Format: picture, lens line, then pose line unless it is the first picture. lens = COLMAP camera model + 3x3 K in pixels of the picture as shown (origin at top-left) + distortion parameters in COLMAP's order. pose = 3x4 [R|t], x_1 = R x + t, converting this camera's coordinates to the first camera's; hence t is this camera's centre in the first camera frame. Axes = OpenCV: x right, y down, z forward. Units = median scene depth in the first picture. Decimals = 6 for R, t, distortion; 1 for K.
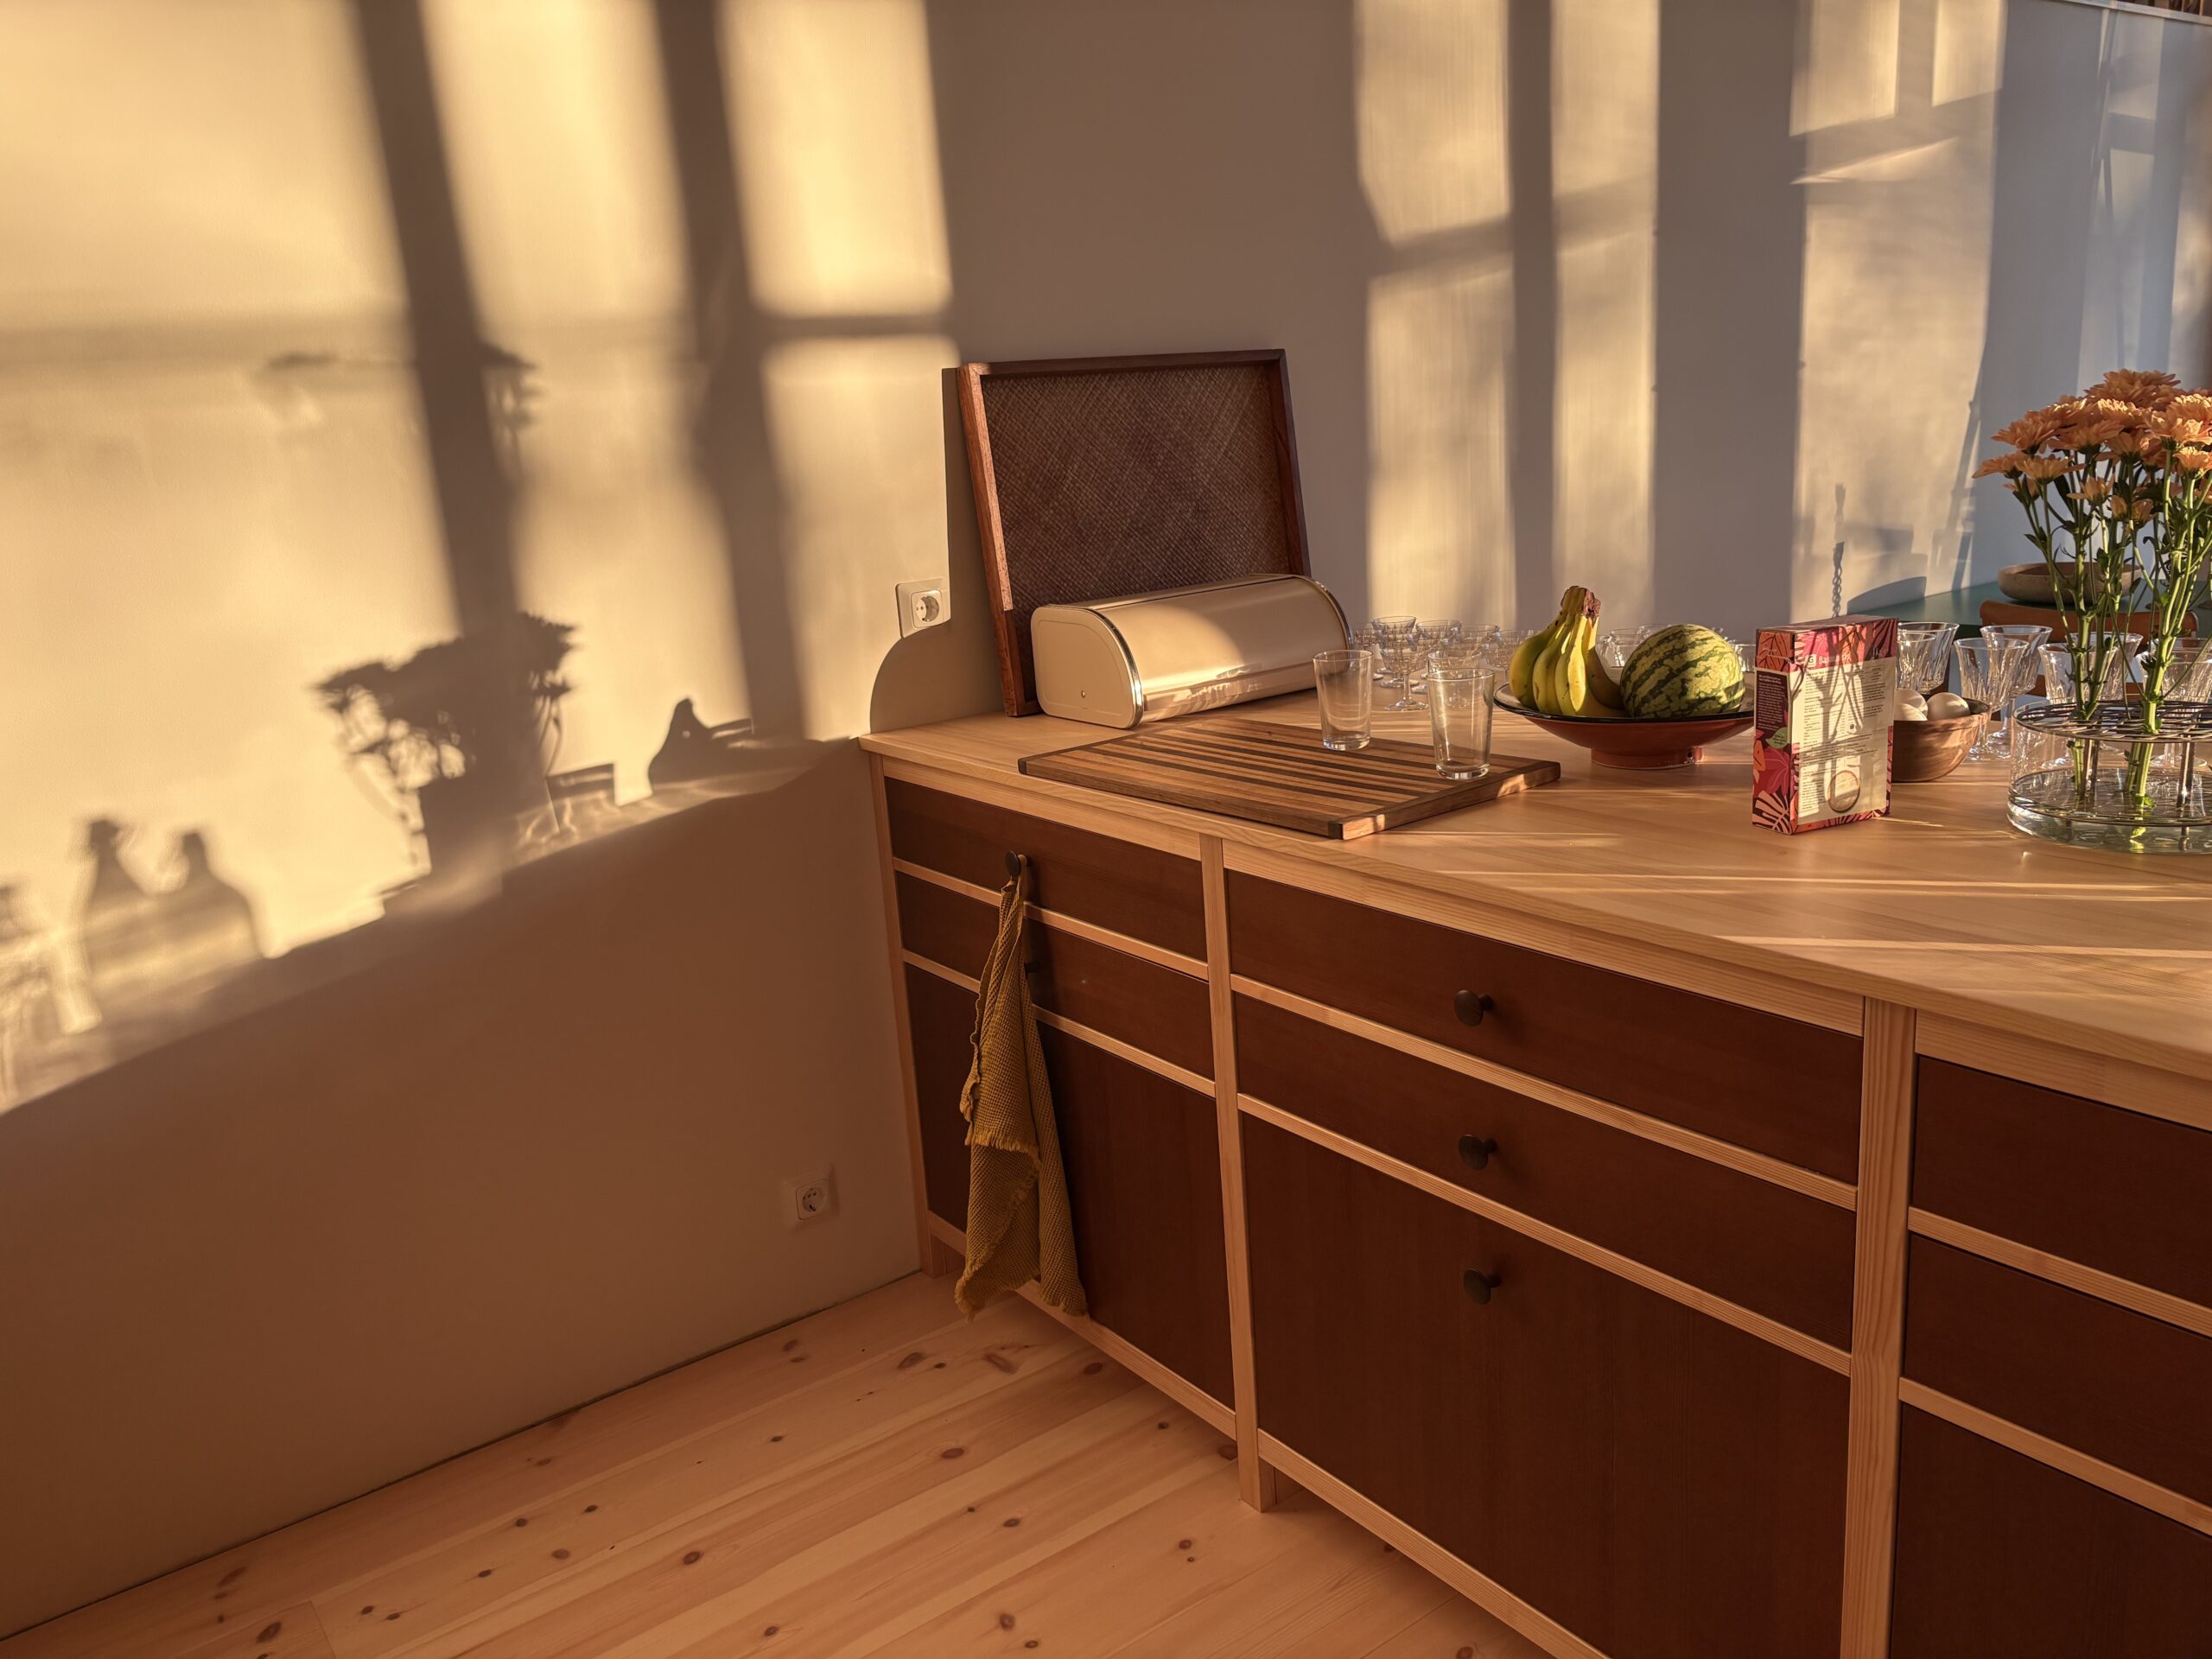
lens RADIAL K [[1683.7, 0, 1106.0], [0, 1683.7, 829.5], [0, 0, 1]] dist [0.024450, -0.001625]
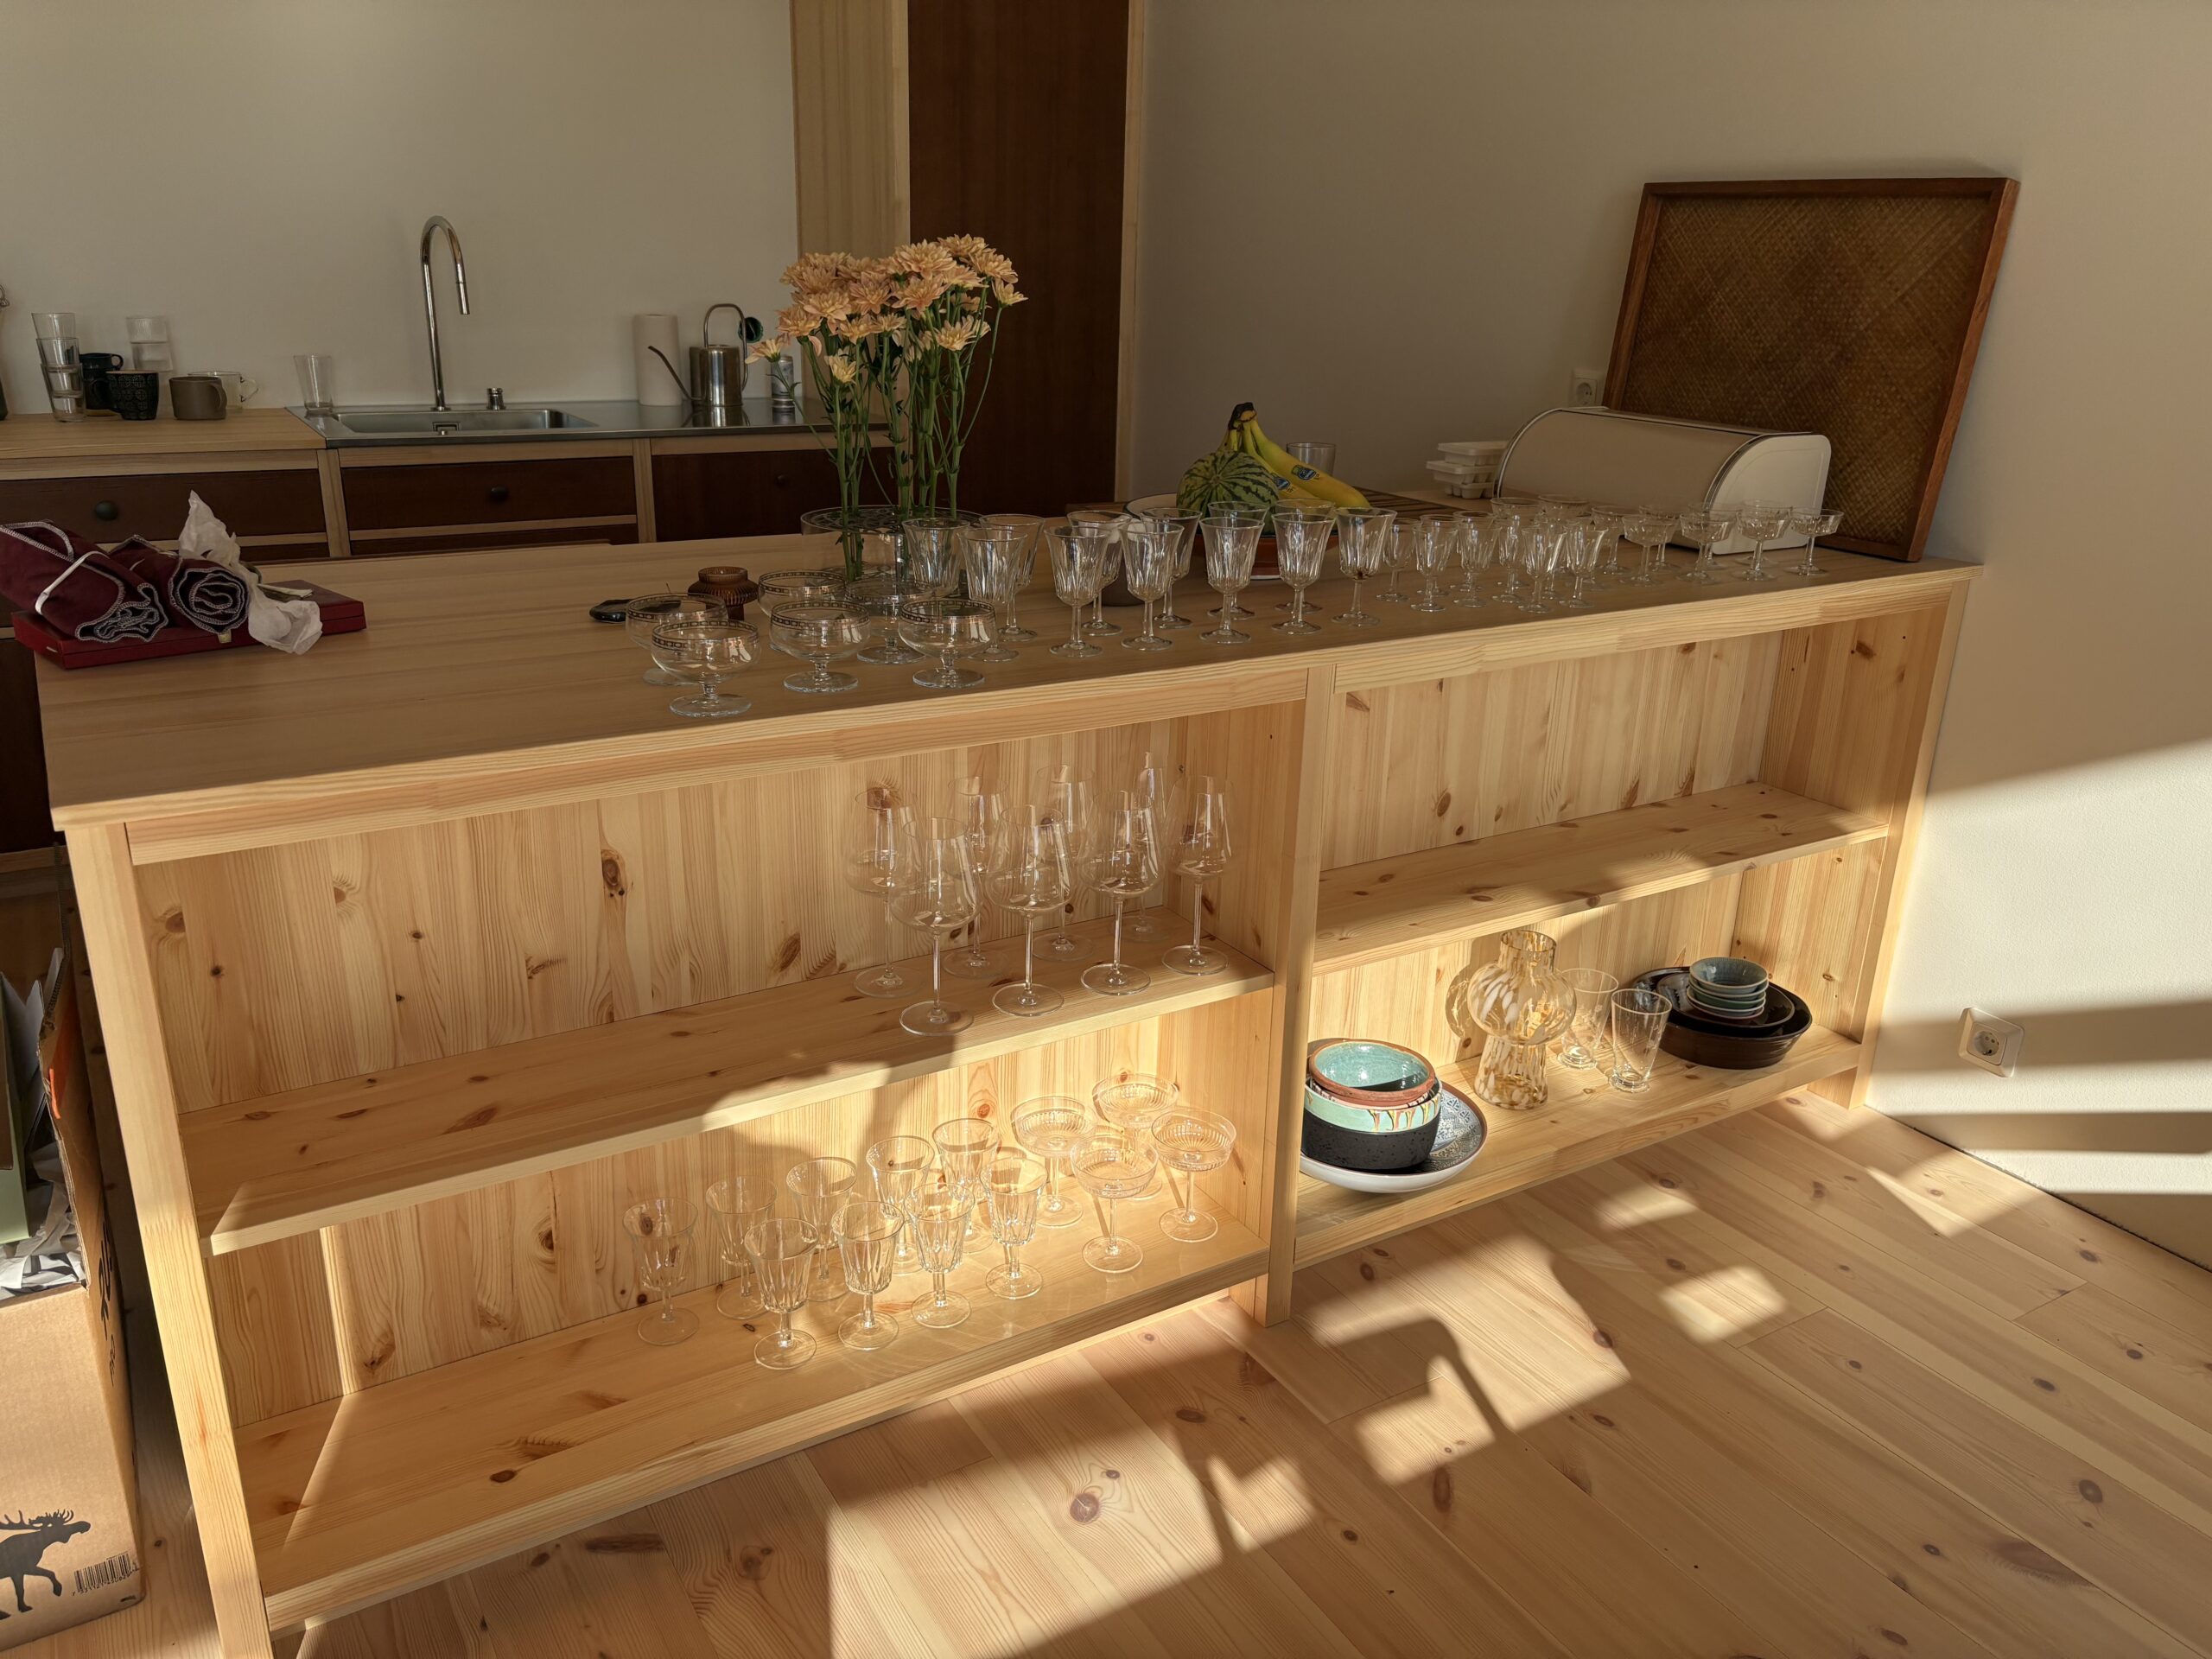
lens RADIAL K [[1683.7, 0, 1106.0], [0, 1683.7, 829.5], [0, 0, 1]] dist [0.024450, -0.001625]
pose [[-0.083164, 0.397598, -0.913783, 1.062828], [-0.254162, 0.878172, 0.405235, -0.241534], [0.963580, 0.265950, 0.028022, 0.674236]]
